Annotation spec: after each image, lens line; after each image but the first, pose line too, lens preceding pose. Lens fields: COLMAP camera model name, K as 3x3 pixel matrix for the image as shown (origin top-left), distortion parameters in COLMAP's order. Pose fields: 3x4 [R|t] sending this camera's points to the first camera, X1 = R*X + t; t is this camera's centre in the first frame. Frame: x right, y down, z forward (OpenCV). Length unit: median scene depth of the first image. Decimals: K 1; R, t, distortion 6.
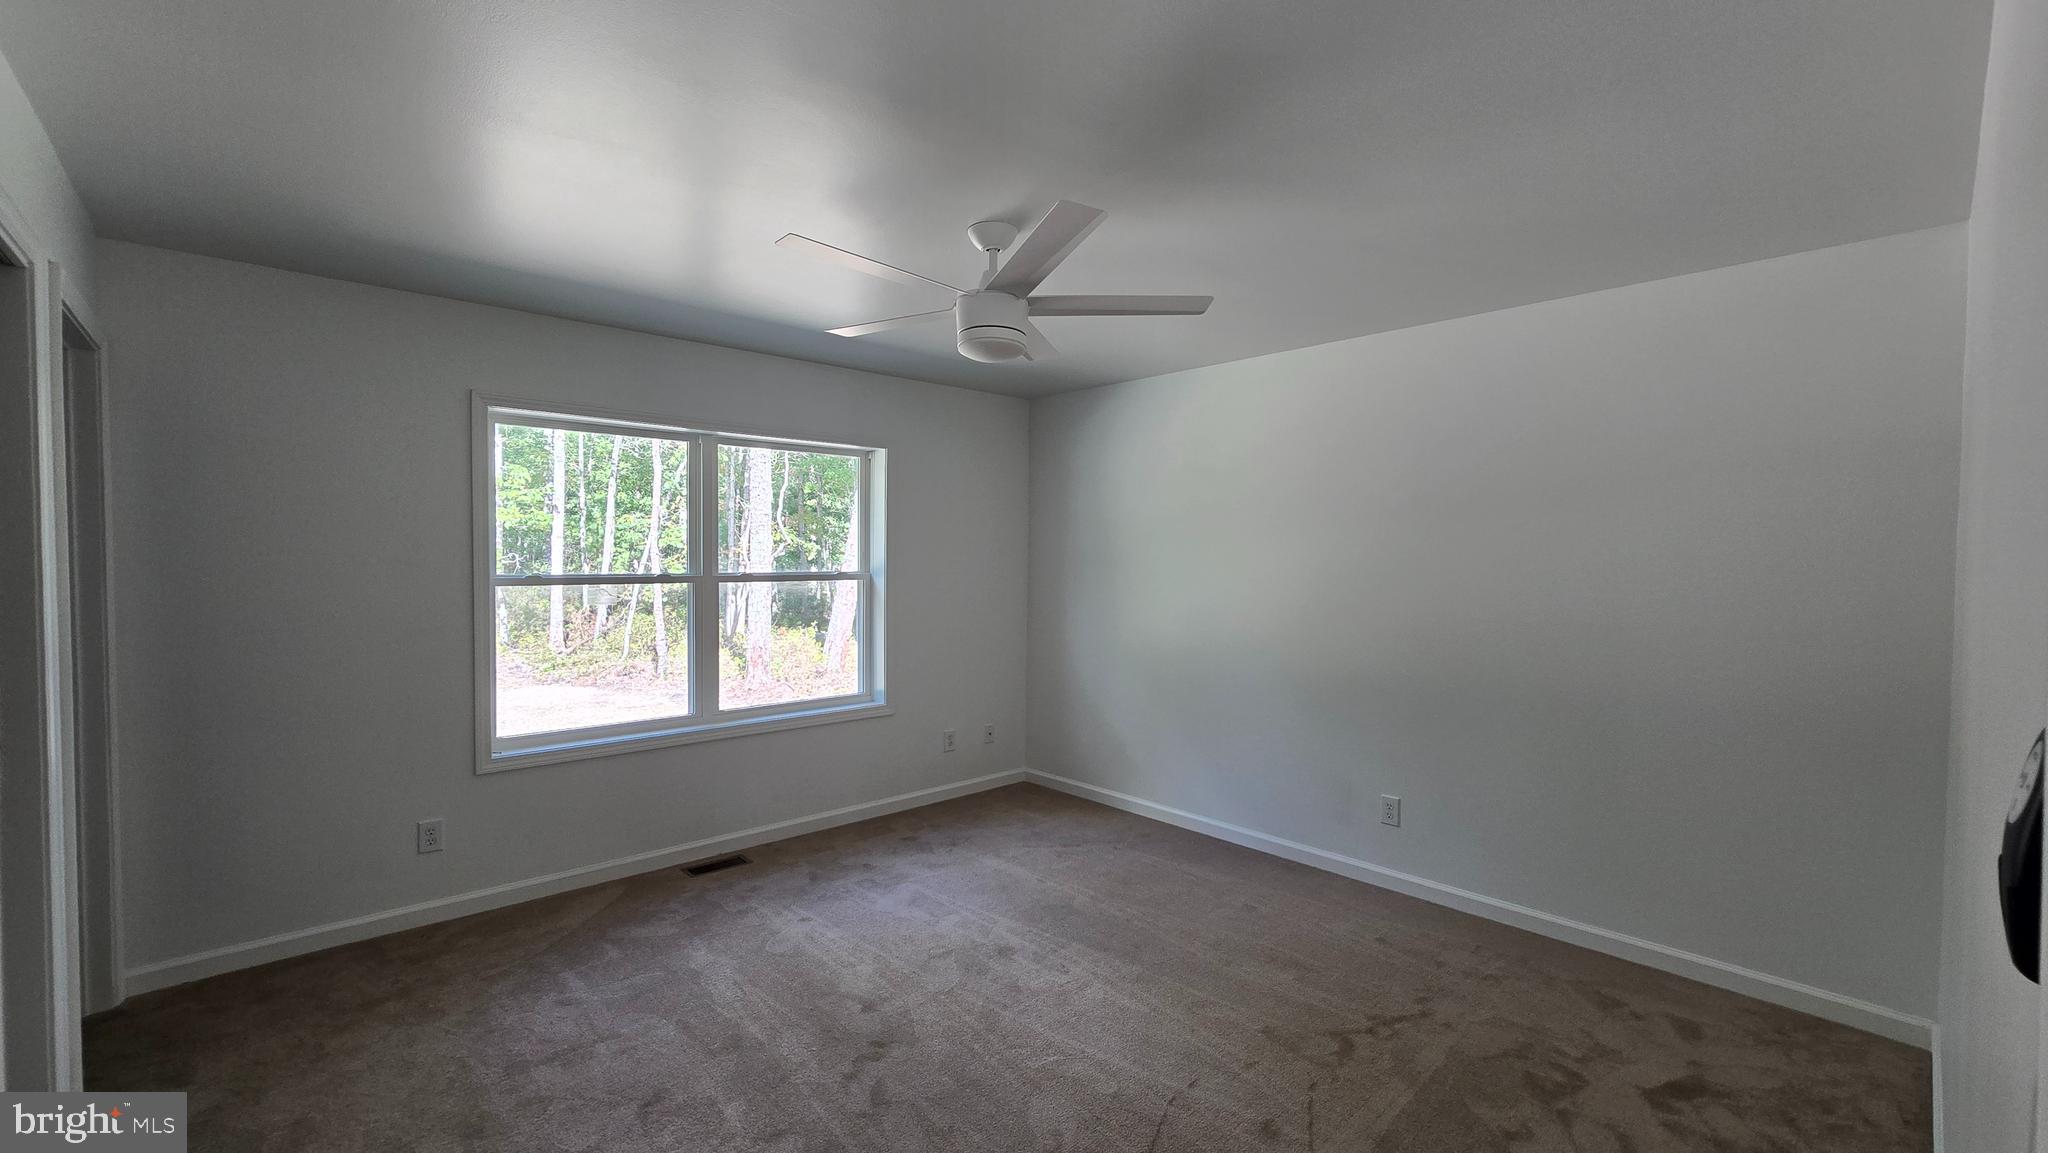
lens RADIAL K [[835.6, 0, 1007.0], [0, 835.6, 569.1], [0, 0, 1]] dist [-0.004305, 0.001747]
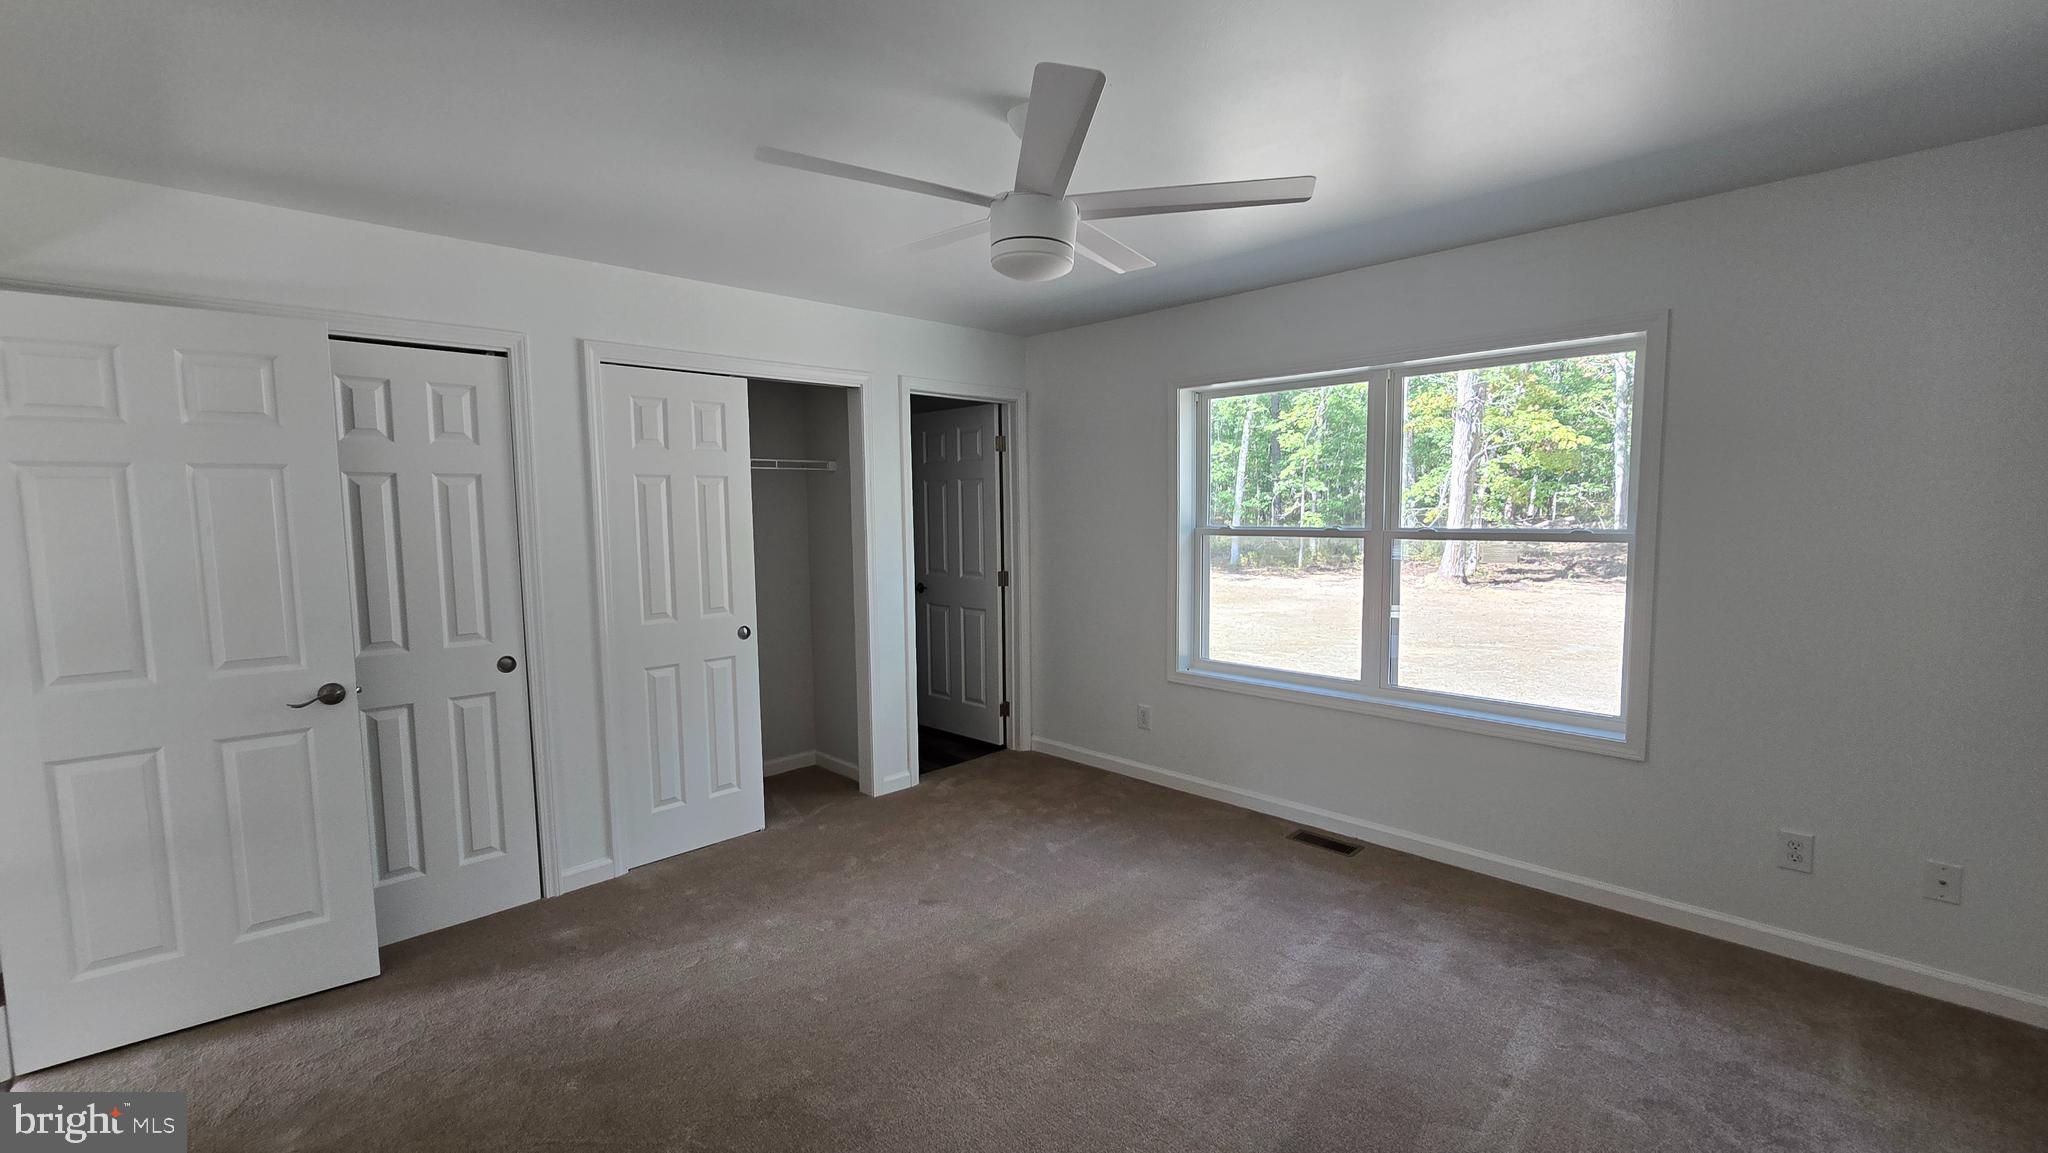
lens RADIAL K [[835.6, 0, 1076.8], [0, 835.6, 592.6], [0, 0, 1]] dist [-0.004305, 0.001747]
pose [[0.074921, 0.087401, -0.993352, 0.529268], [-0.008128, 0.996172, 0.087036, -0.001343], [0.997156, 0.001553, 0.075345, 0.648570]]
